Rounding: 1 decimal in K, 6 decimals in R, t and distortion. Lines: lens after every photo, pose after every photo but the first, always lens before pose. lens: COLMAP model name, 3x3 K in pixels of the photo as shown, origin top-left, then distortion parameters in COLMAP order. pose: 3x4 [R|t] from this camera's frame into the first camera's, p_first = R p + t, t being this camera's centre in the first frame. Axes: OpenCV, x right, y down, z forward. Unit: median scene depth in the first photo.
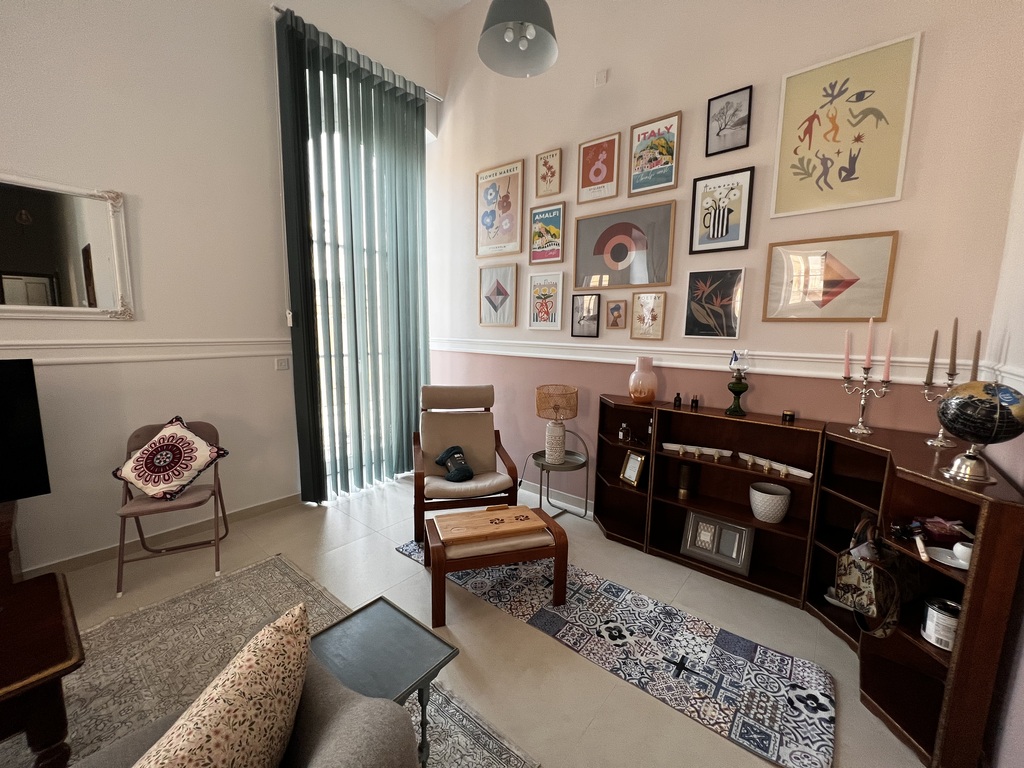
lens RADIAL K [[411.9, 0, 512.4], [0, 411.9, 383.2], [0, 0, 1]] dist [0.003507, -0.000729]
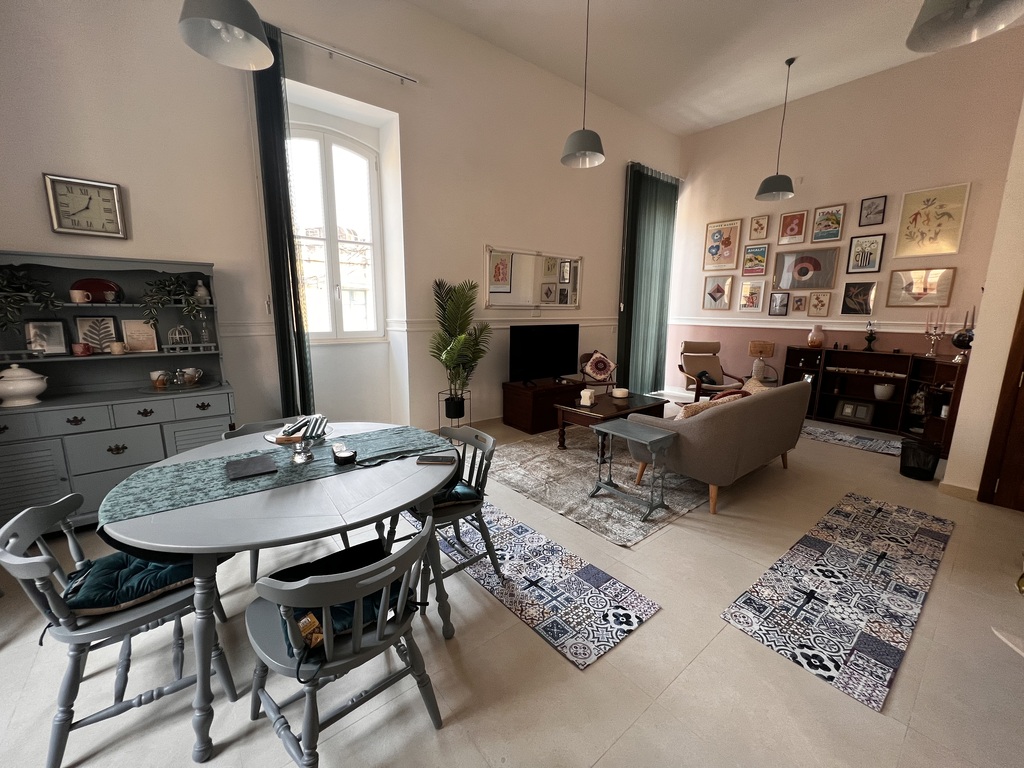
lens RADIAL K [[411.9, 0, 512.0], [0, 411.9, 384.2], [0, 0, 1]] dist [0.003507, -0.000729]
pose [[0.980307, 0.026603, -0.195681, -0.760261], [-0.017387, 0.998664, 0.048667, 0.157424], [0.196714, -0.044306, 0.979459, -1.318640]]
